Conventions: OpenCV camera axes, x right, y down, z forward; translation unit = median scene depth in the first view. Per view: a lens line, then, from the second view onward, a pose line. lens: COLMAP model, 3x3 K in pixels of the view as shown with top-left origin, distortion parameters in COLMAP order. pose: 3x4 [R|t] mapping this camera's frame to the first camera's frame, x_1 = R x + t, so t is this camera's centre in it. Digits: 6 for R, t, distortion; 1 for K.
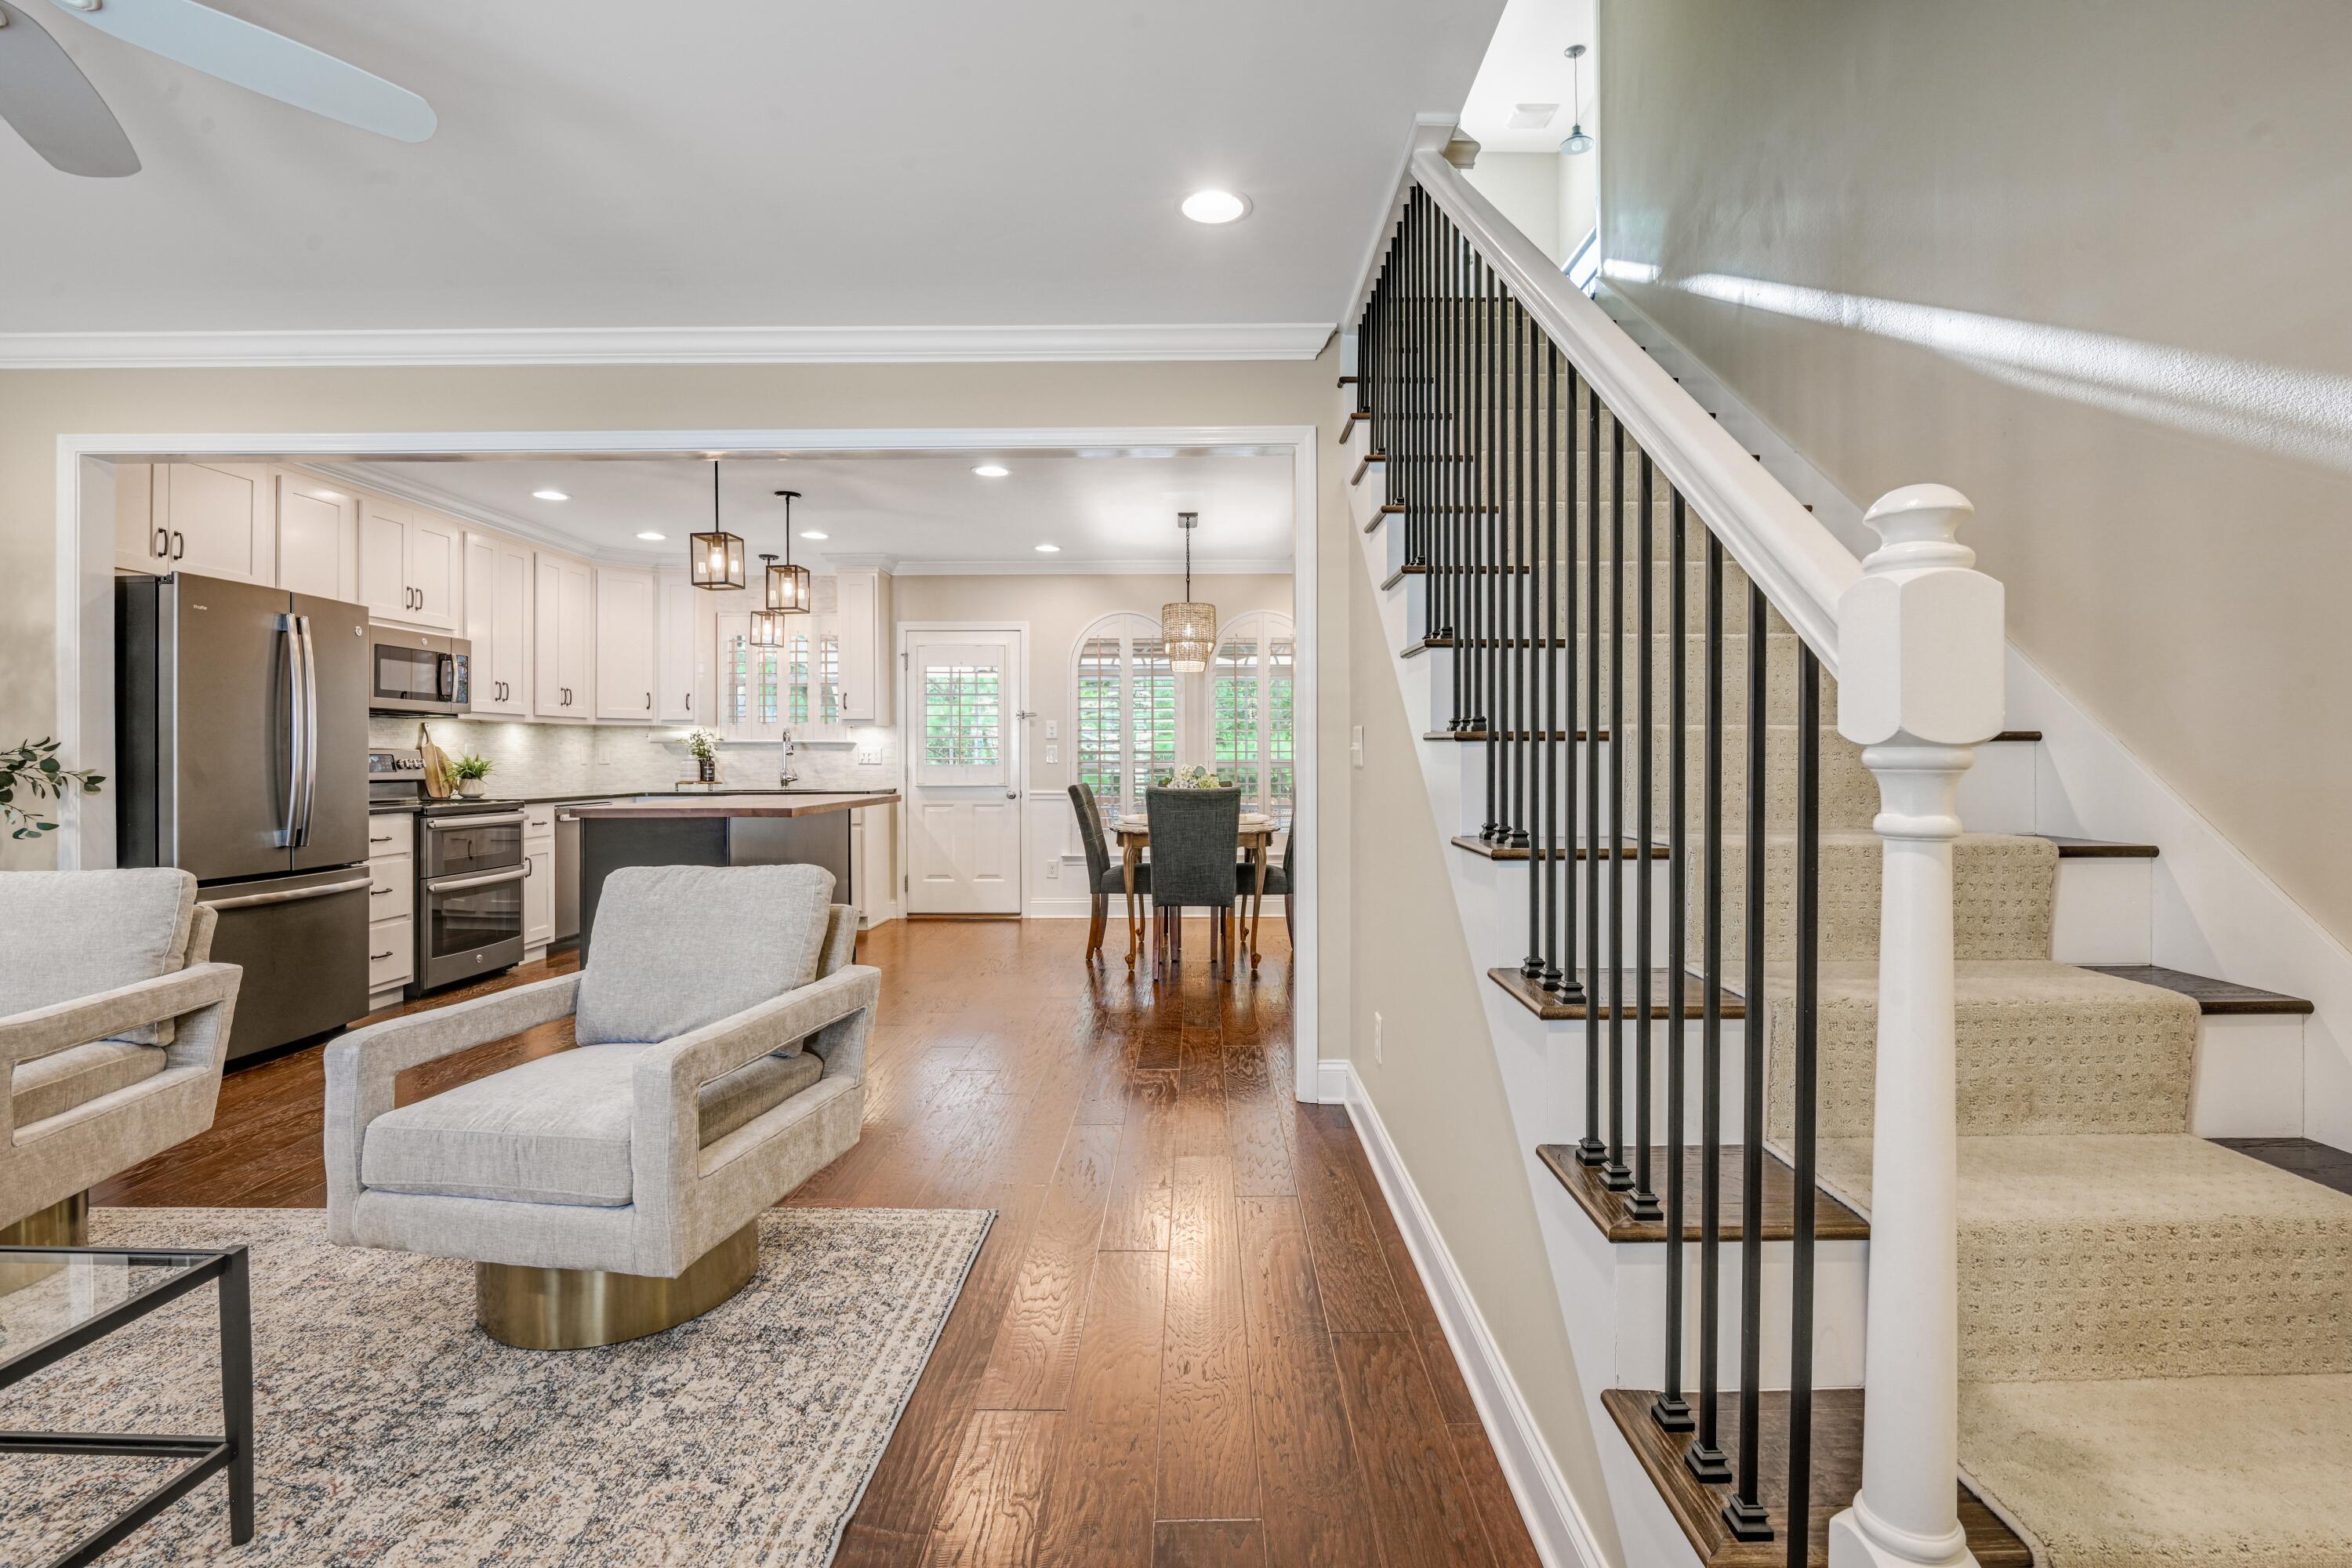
lens RADIAL K [[1103.4, 0, 1180.7], [0, 1103.4, 756.2], [0, 0, 1]] dist [-0.005653, -0.008895]
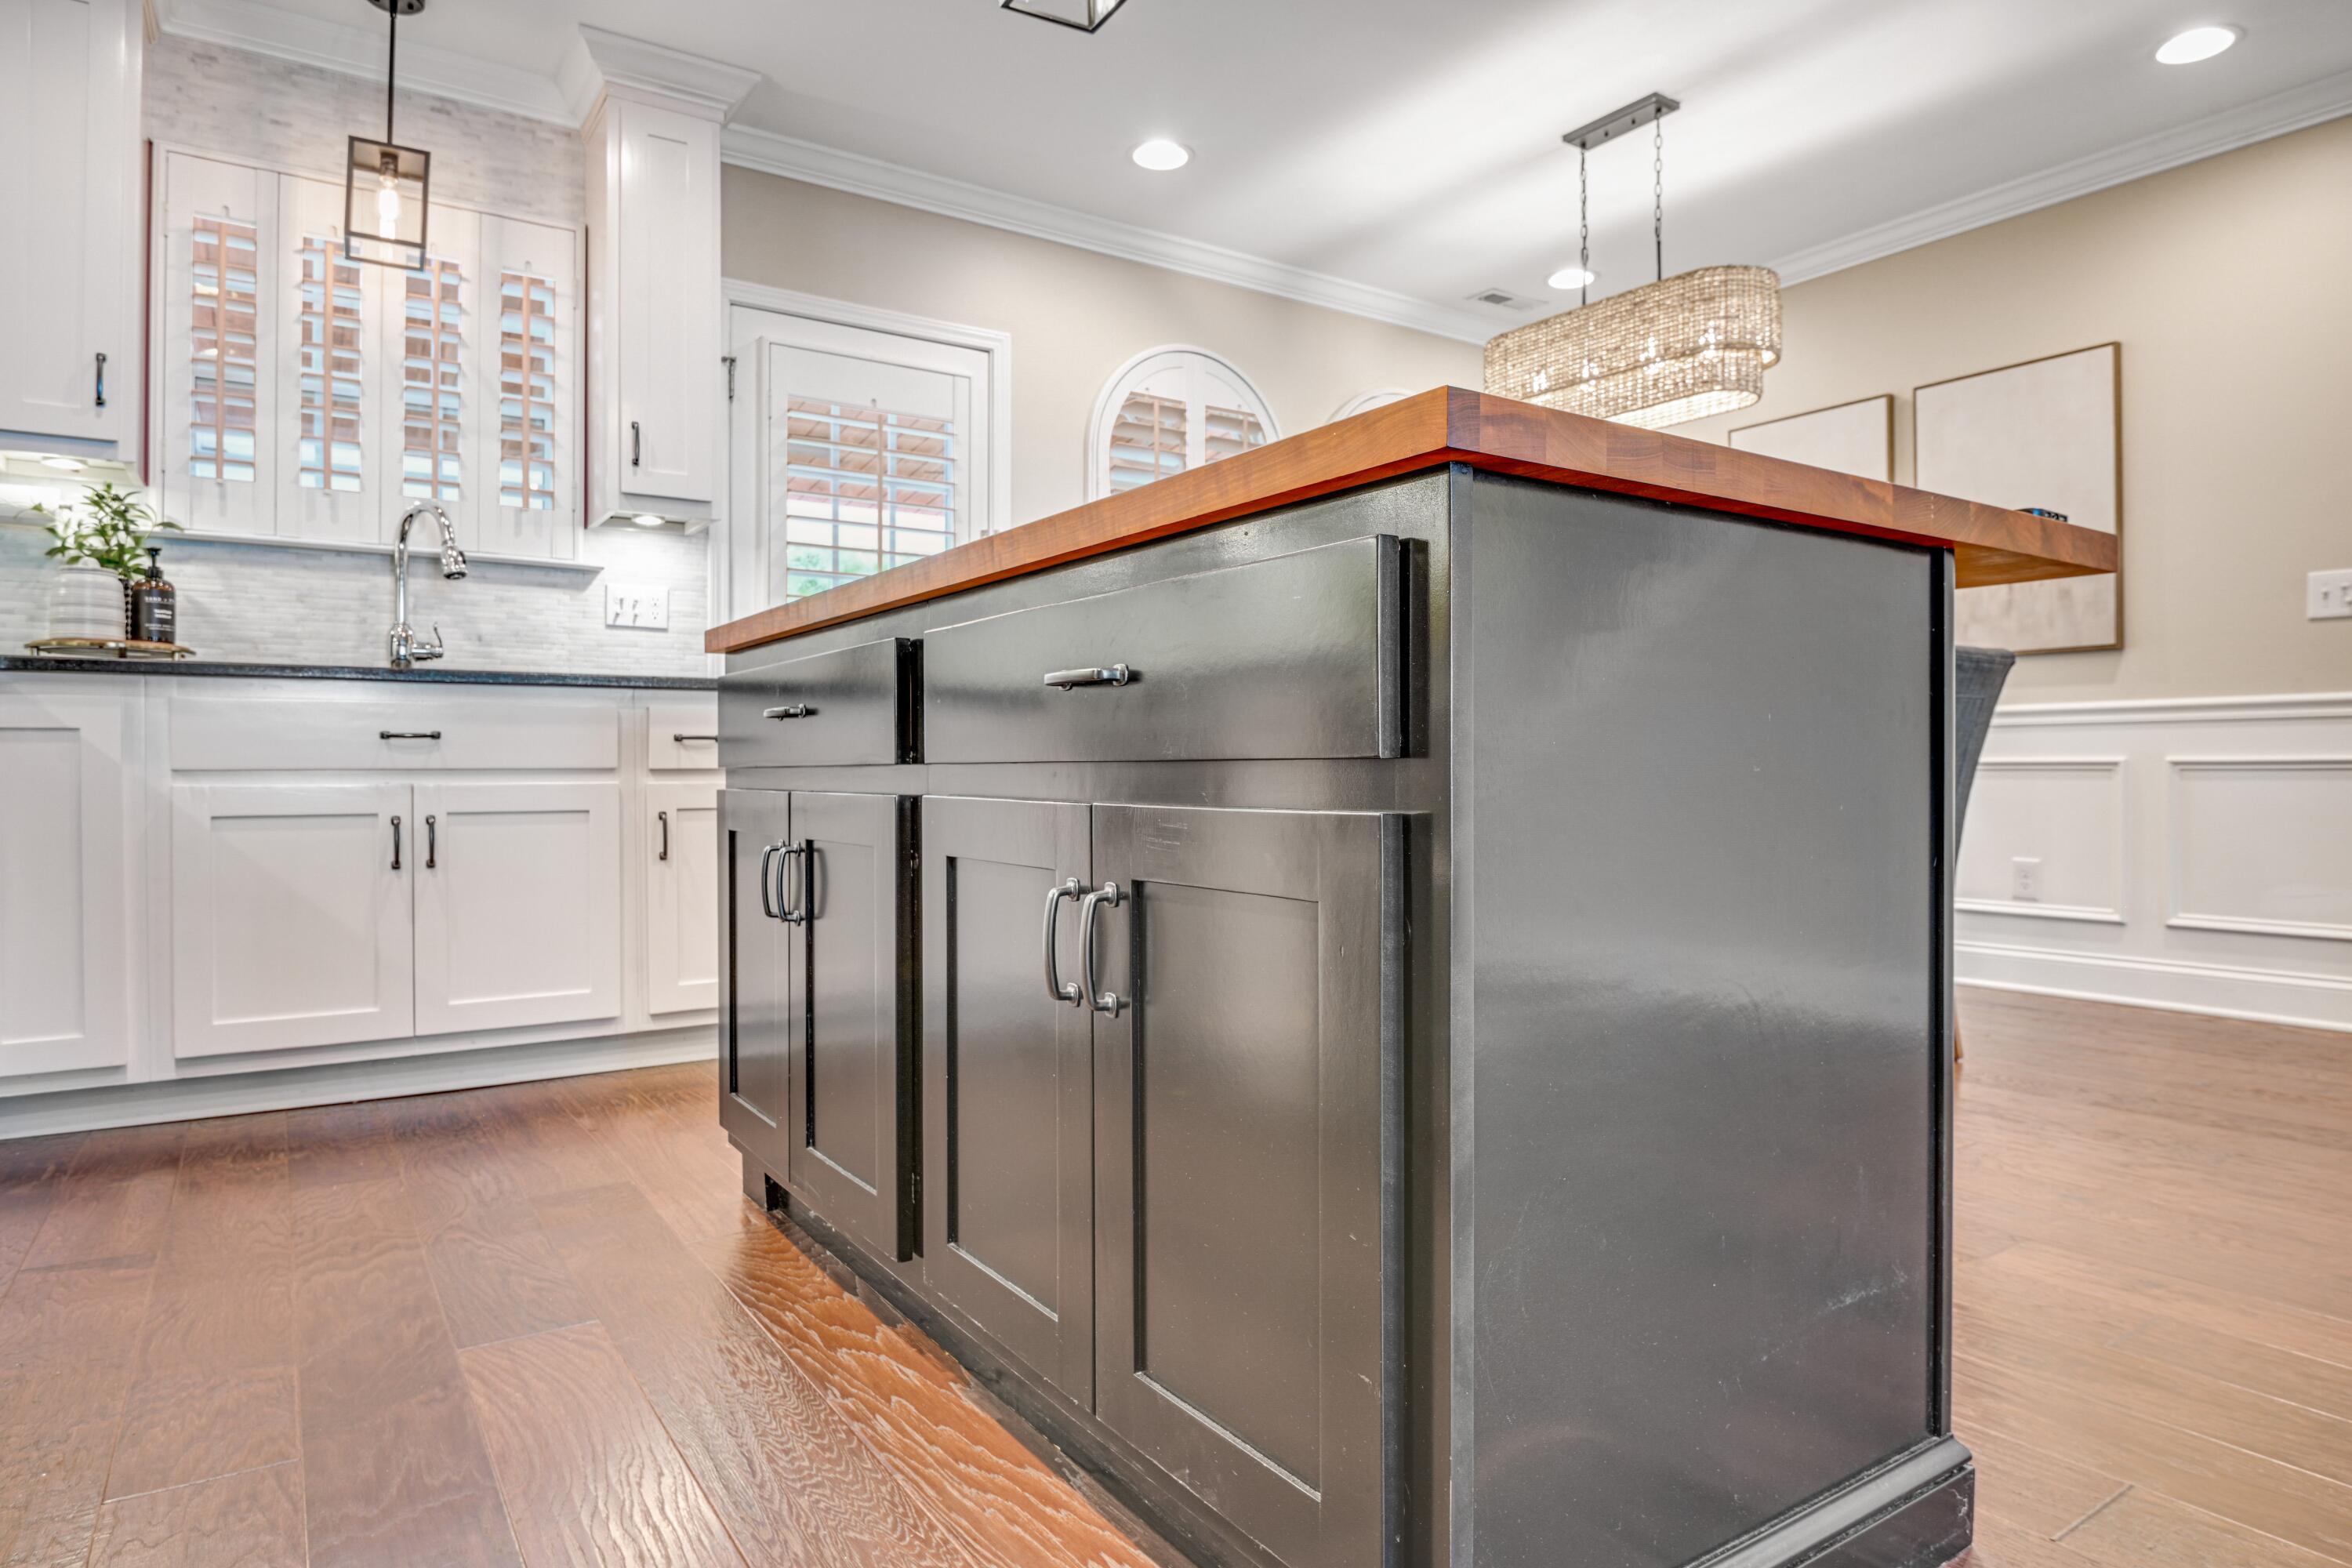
lens RADIAL K [[1383.5, 0, 1196.6], [0, 1383.5, 775.2], [0, 0, 1]] dist [-0.024473, 0.000452]
pose [[0.818963, 0.002434, 0.573842, -0.658049], [-0.000163, 0.999992, -0.004008, 0.100025], [-0.573847, 0.003188, 0.818956, 0.817434]]
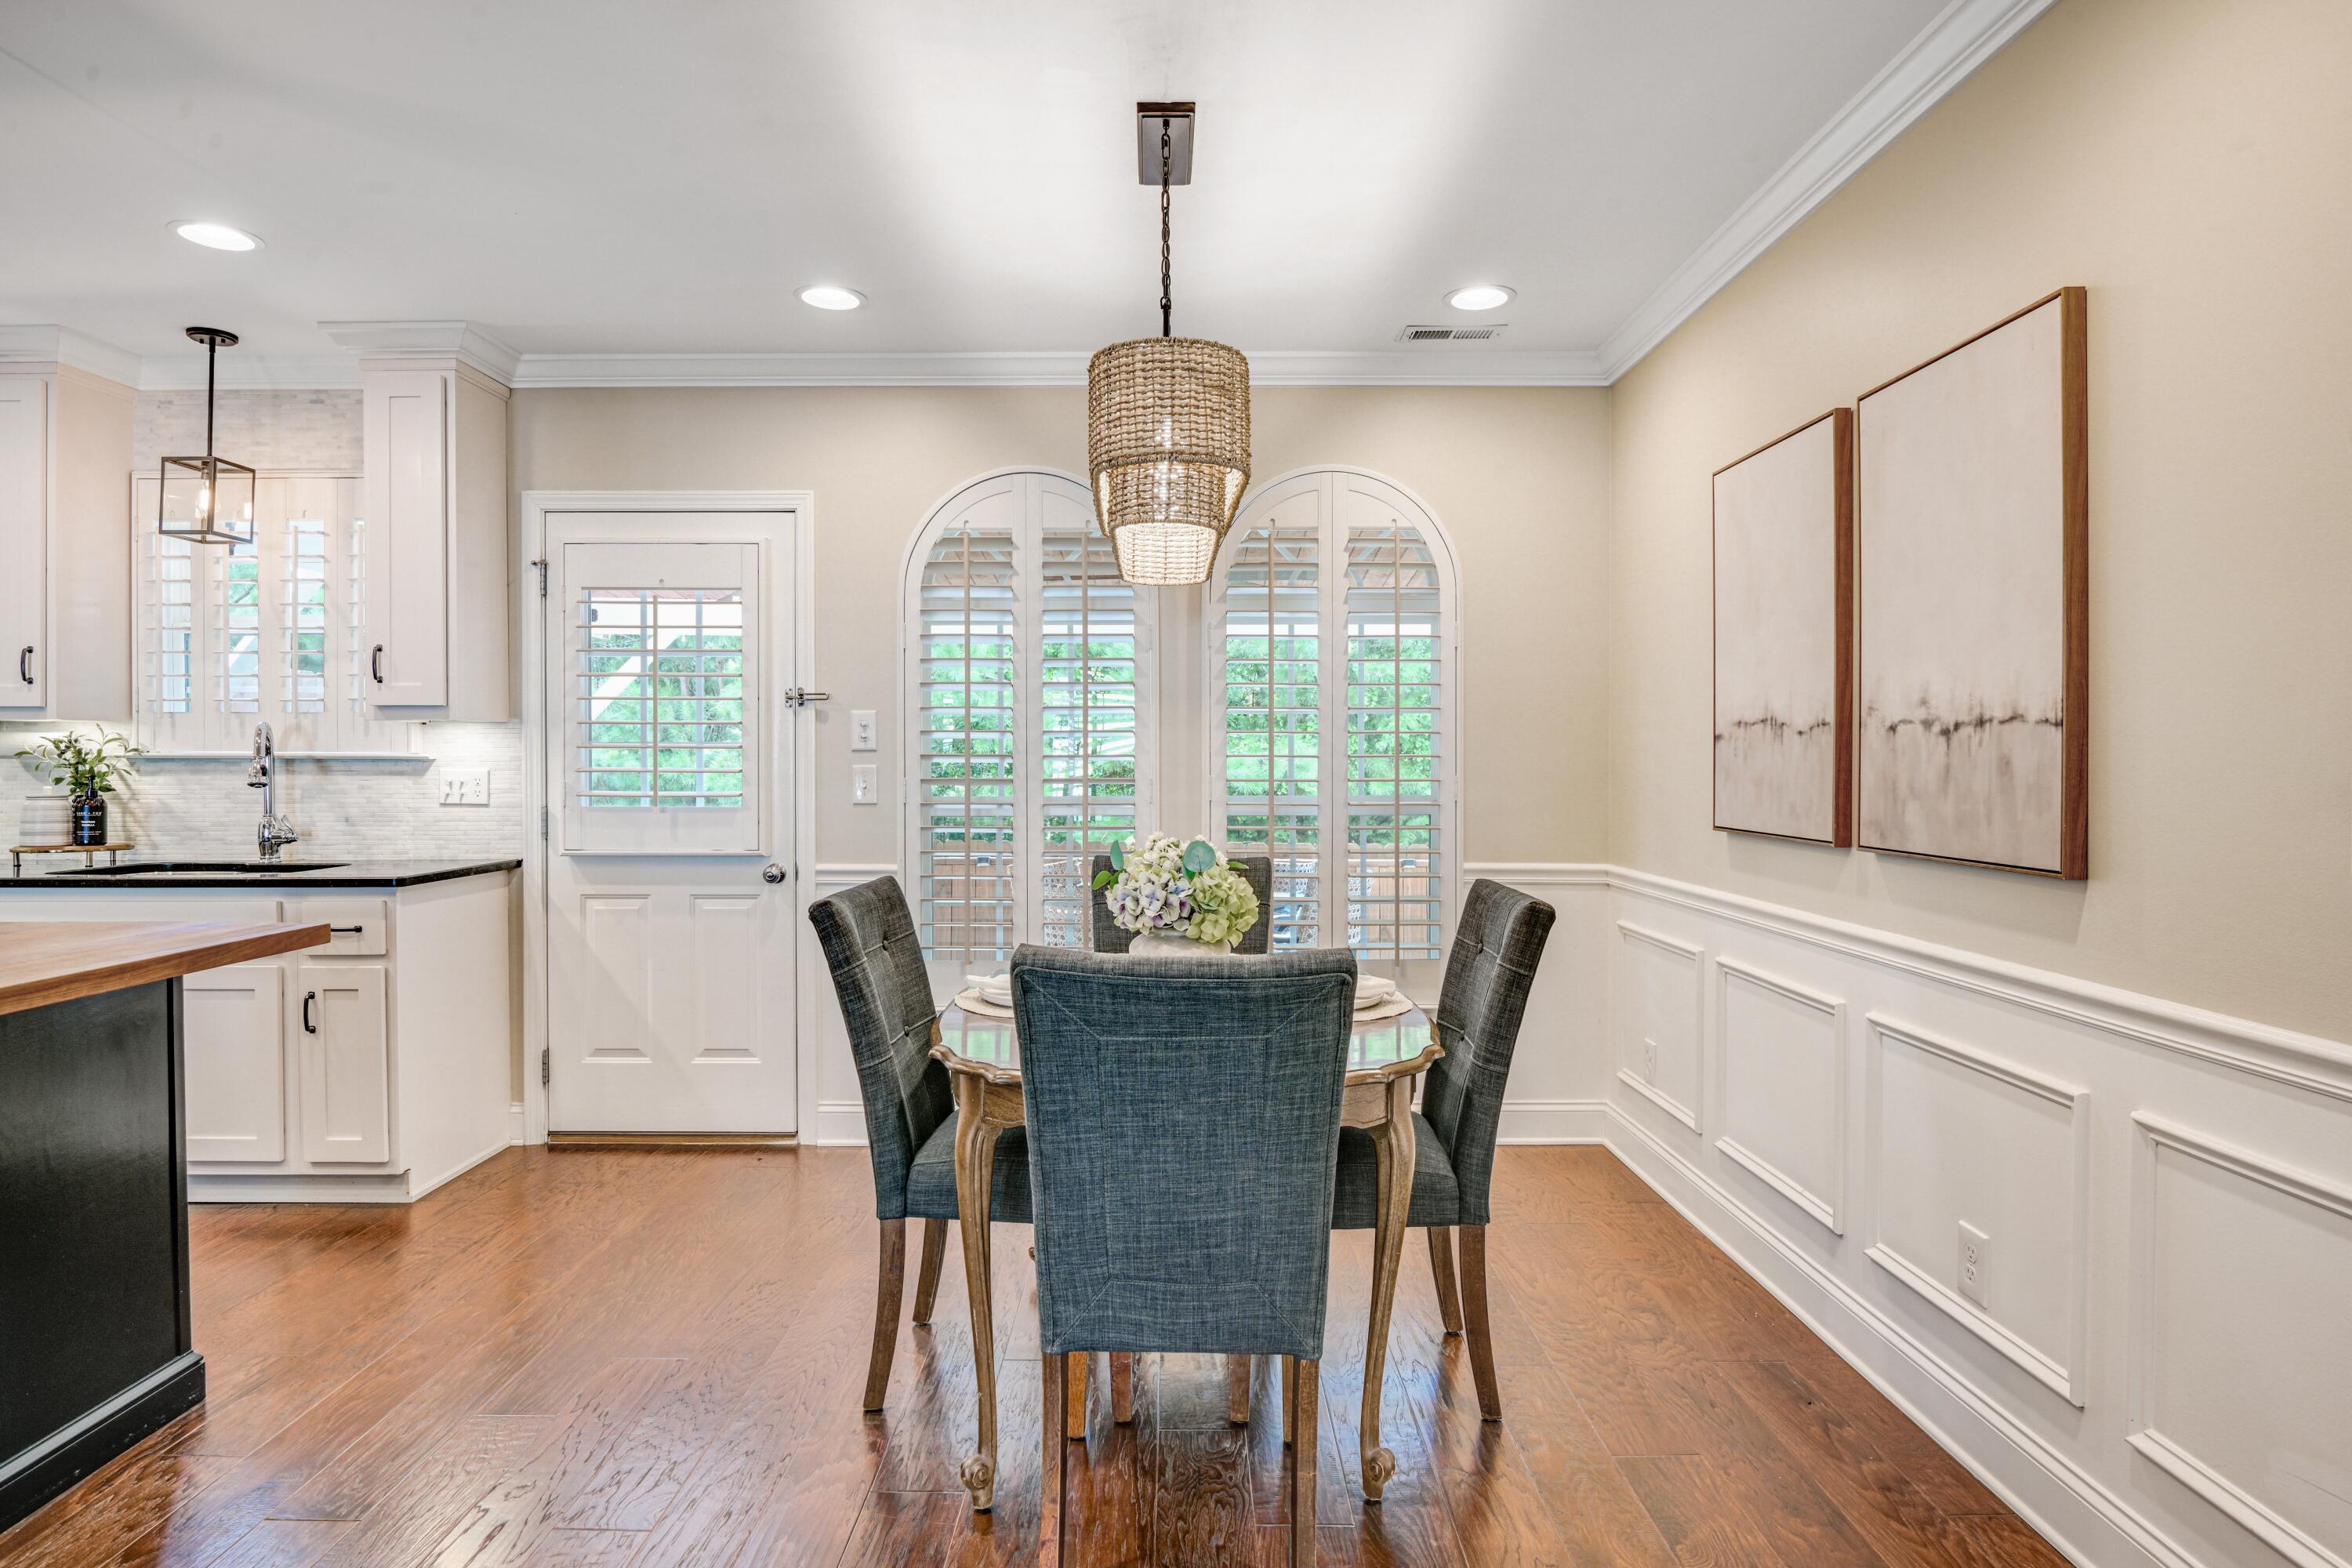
lens RADIAL K [[1272.8, 0, 1167.0], [0, 1272.8, 763.8], [0, 0, 1]] dist [-0.005714, -0.012359]
pose [[0.999942, 0.001417, 0.010668, 0.005093], [-0.001511, 0.999960, 0.008822, -0.024402], [-0.010655, -0.008837, 0.999904, 0.780361]]
